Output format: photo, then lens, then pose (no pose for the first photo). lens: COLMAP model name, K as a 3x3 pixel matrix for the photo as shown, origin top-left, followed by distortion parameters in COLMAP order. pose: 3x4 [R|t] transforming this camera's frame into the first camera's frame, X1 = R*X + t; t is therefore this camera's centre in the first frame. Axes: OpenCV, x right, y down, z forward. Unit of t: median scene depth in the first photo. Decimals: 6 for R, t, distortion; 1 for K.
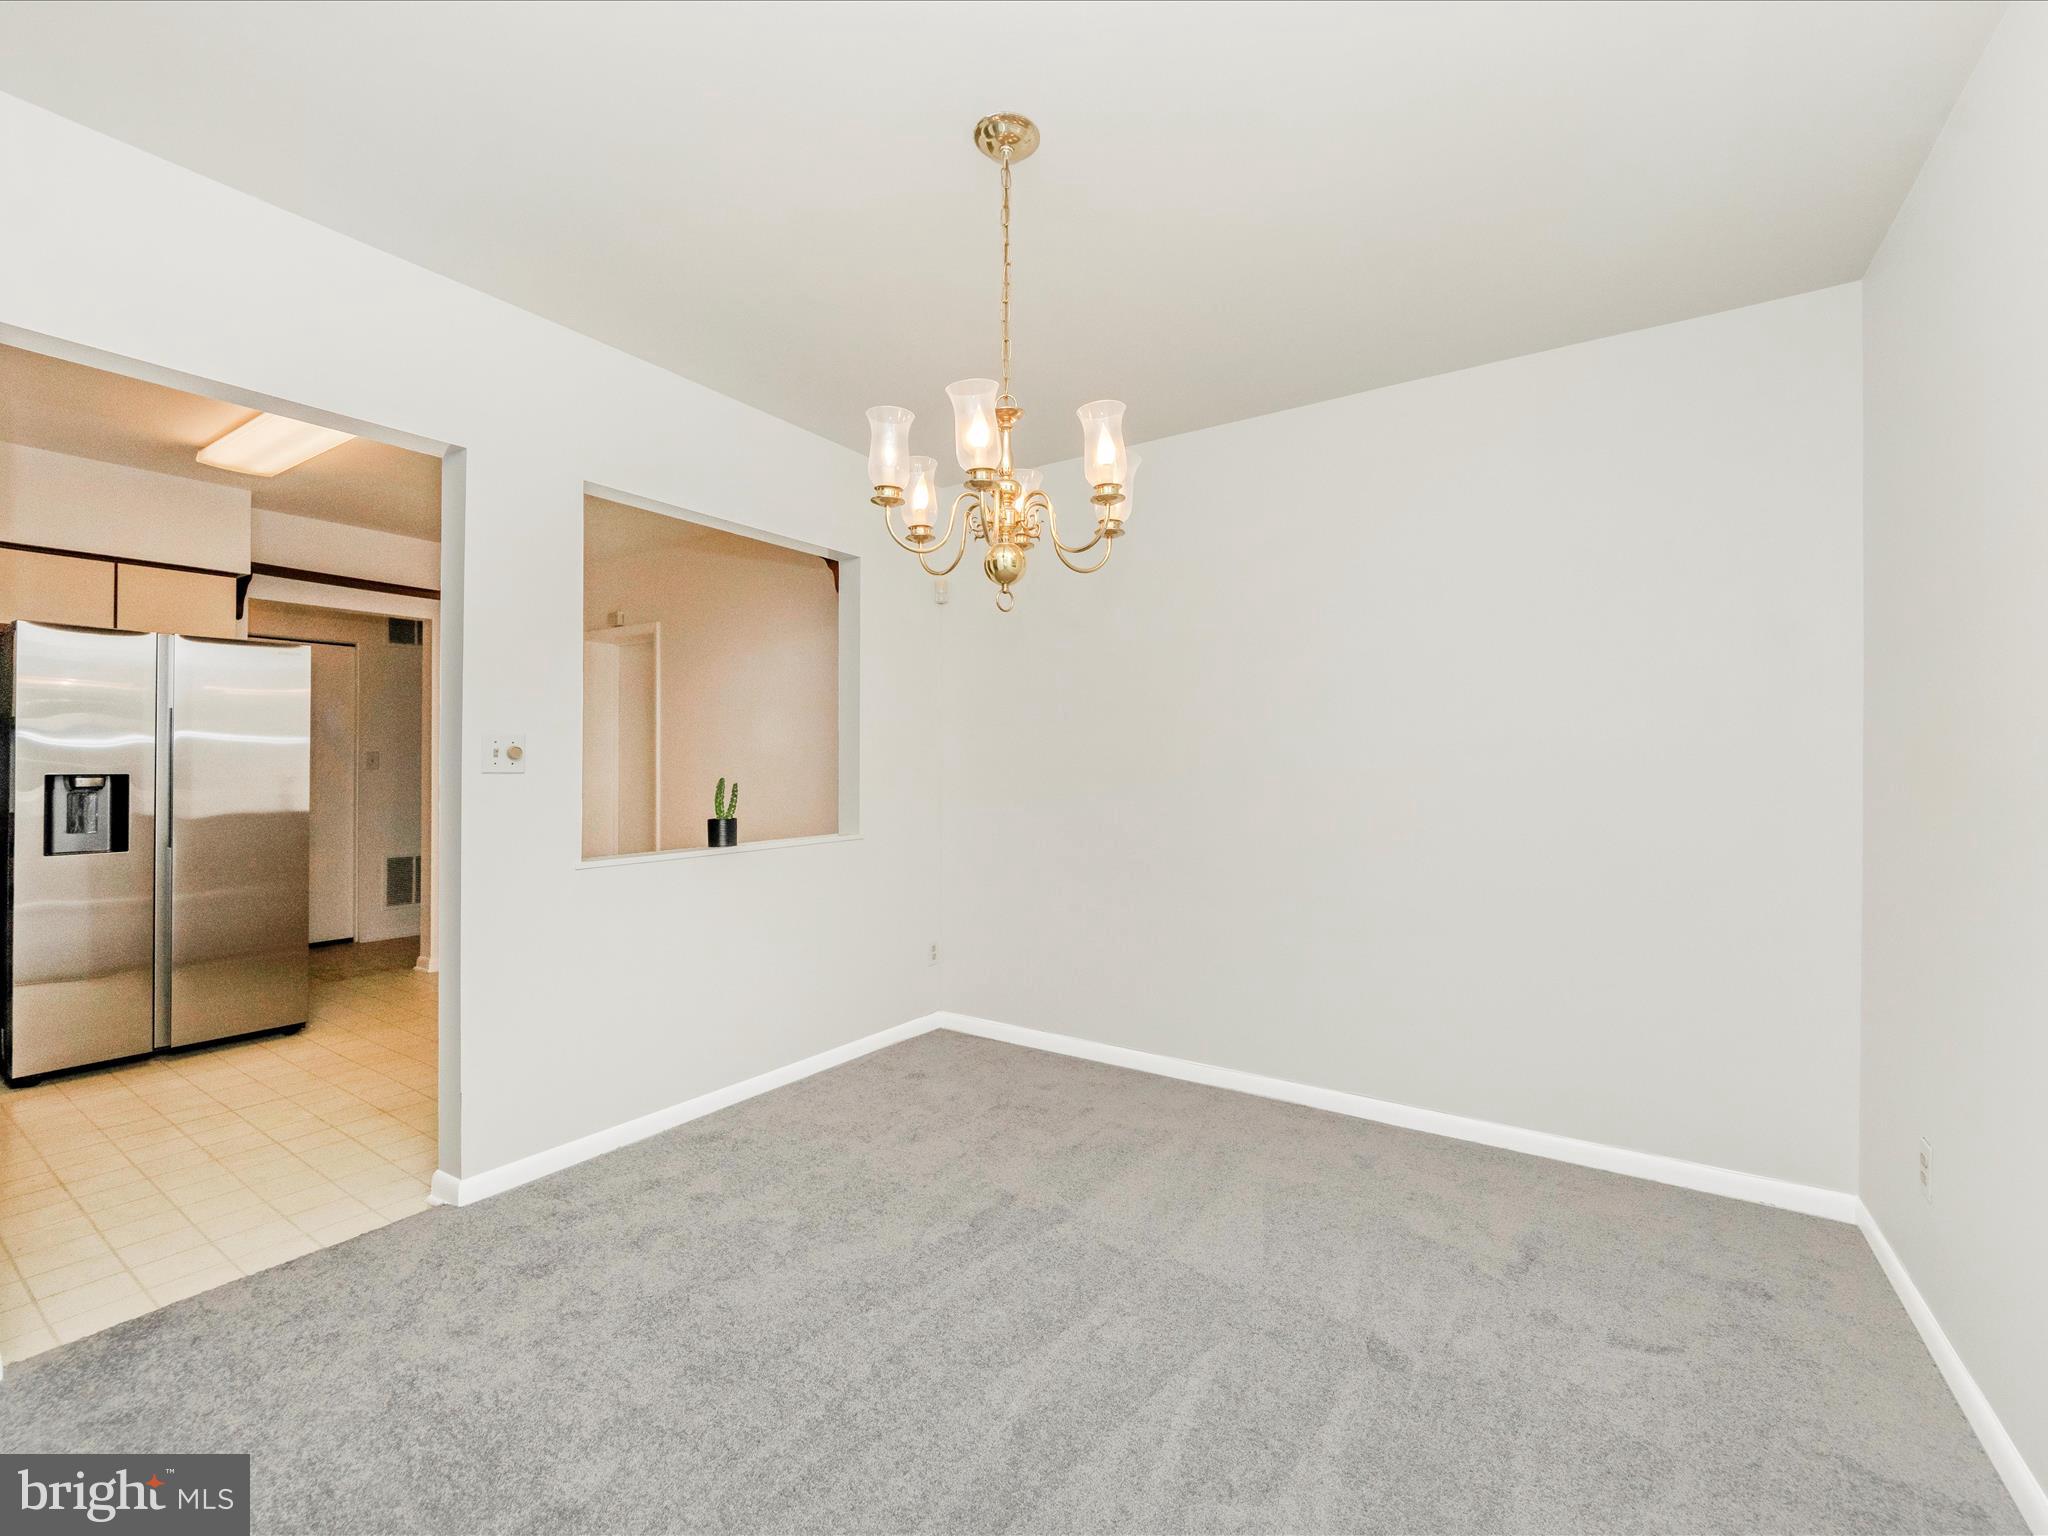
lens RADIAL K [[871.7, 0, 1024.0], [0, 871.7, 768.0], [0, 0, 1]] dist [0.000383, -0.000042]
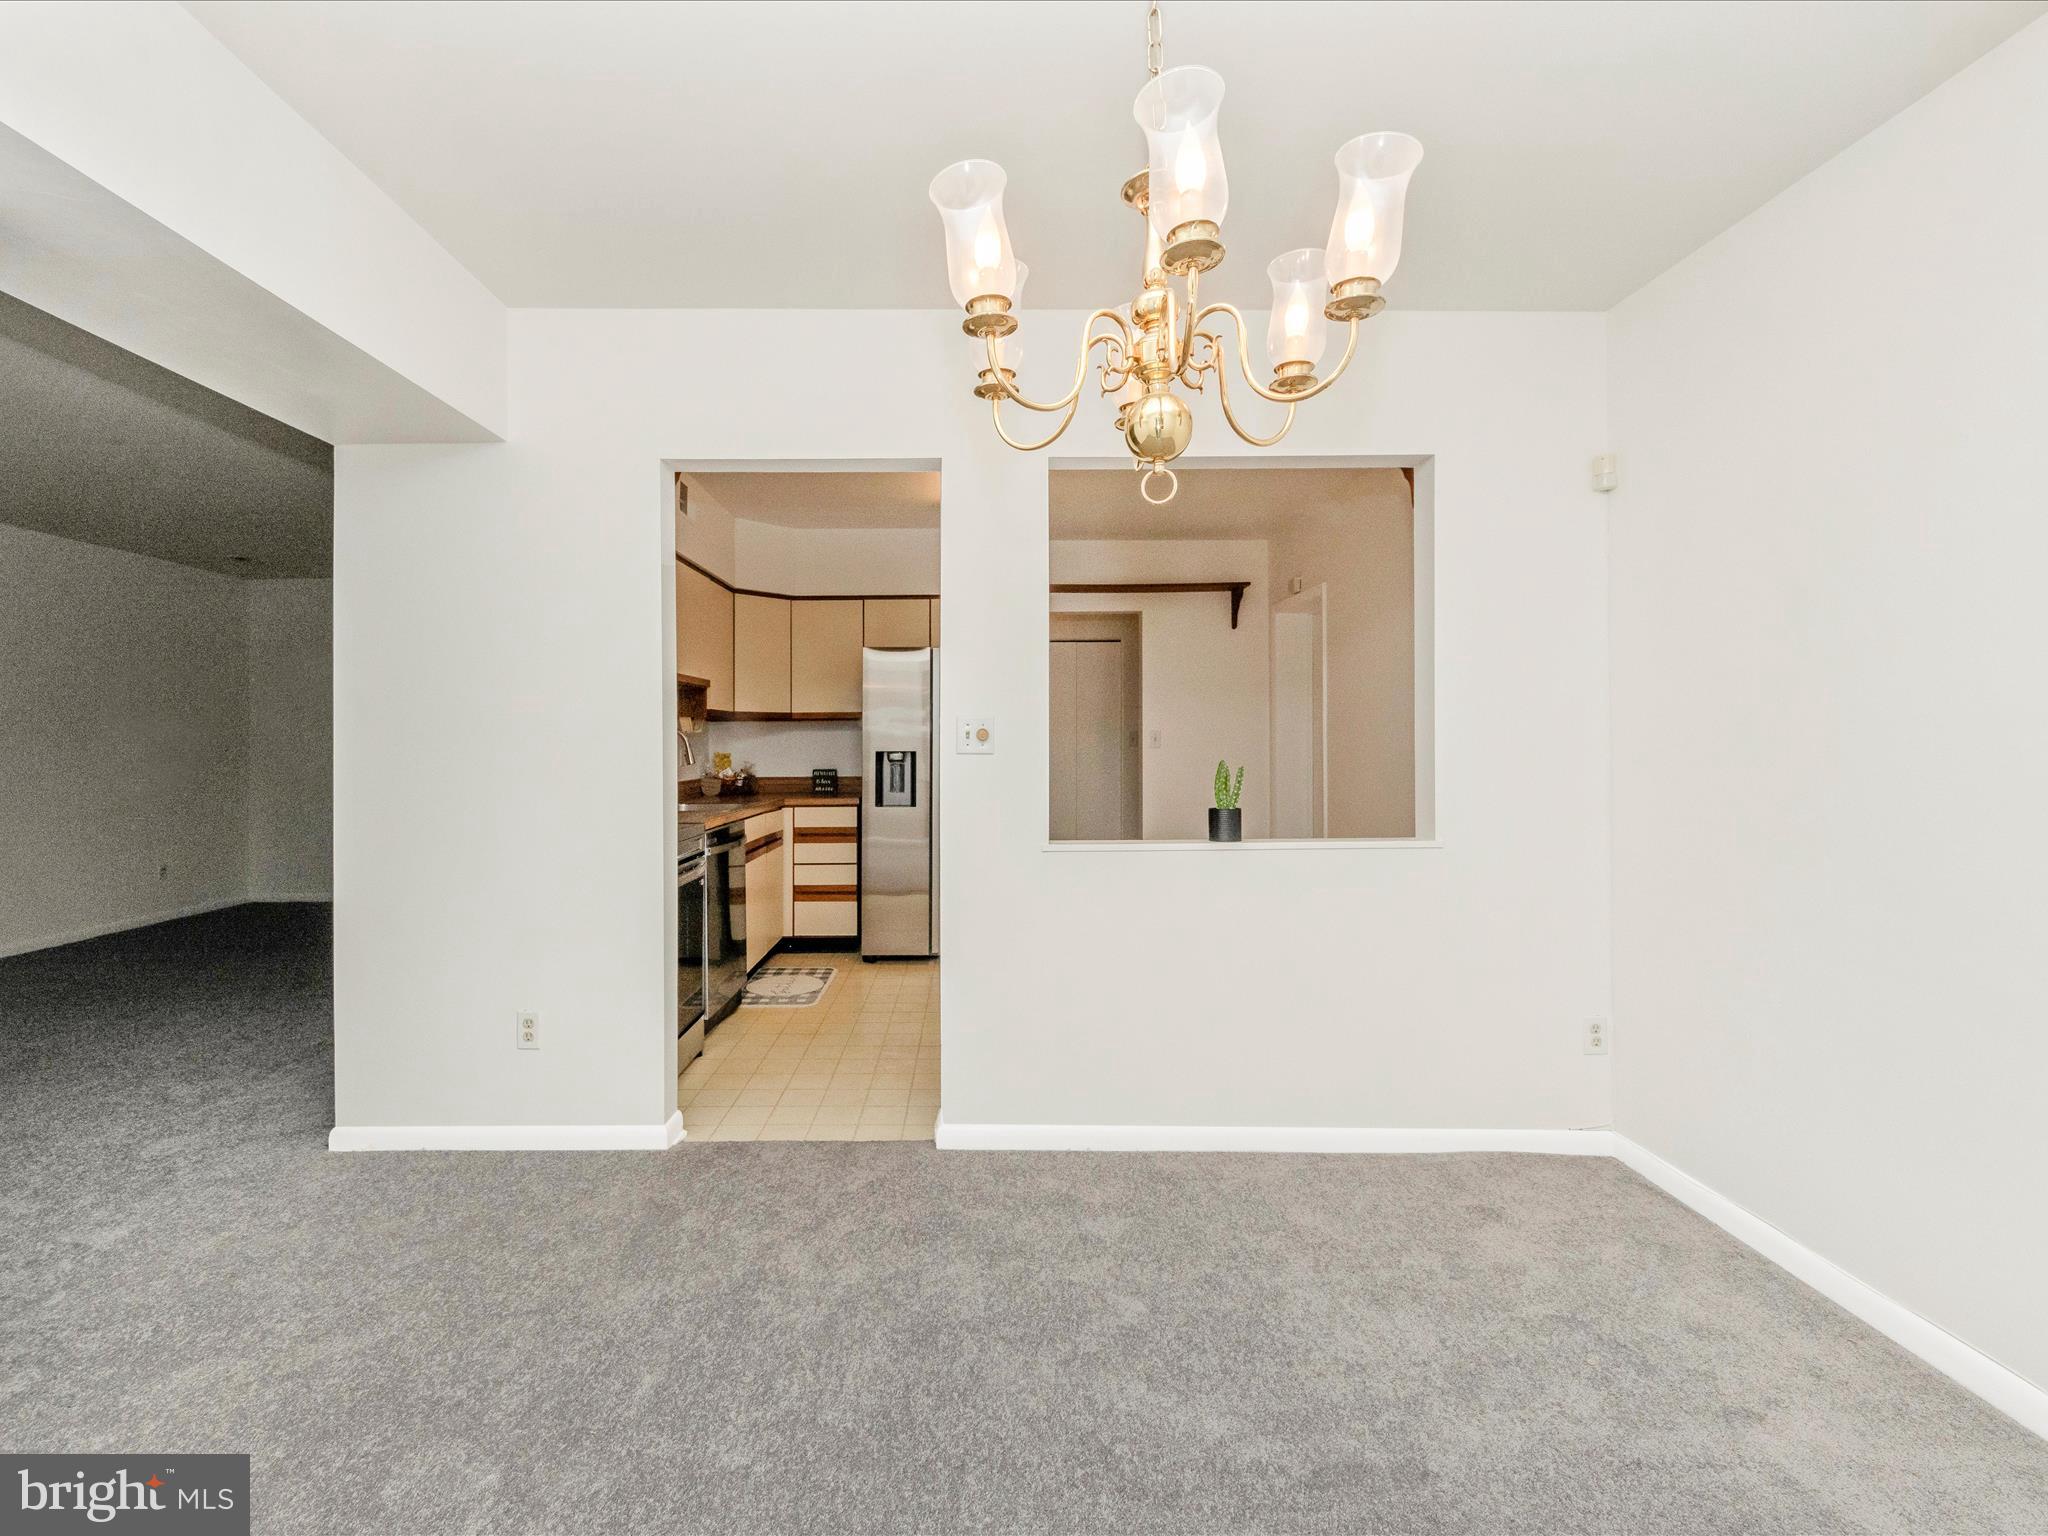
lens RADIAL K [[916.3, 0, 1017.1], [0, 916.3, 743.6], [0, 0, 1]] dist [0.043243, -0.026603]
pose [[0.561753, -0.000938, -0.827305, 0.285002], [-0.000563, 0.999999, -0.001516, -0.002997], [0.827305, 0.001318, 0.561751, 0.331739]]
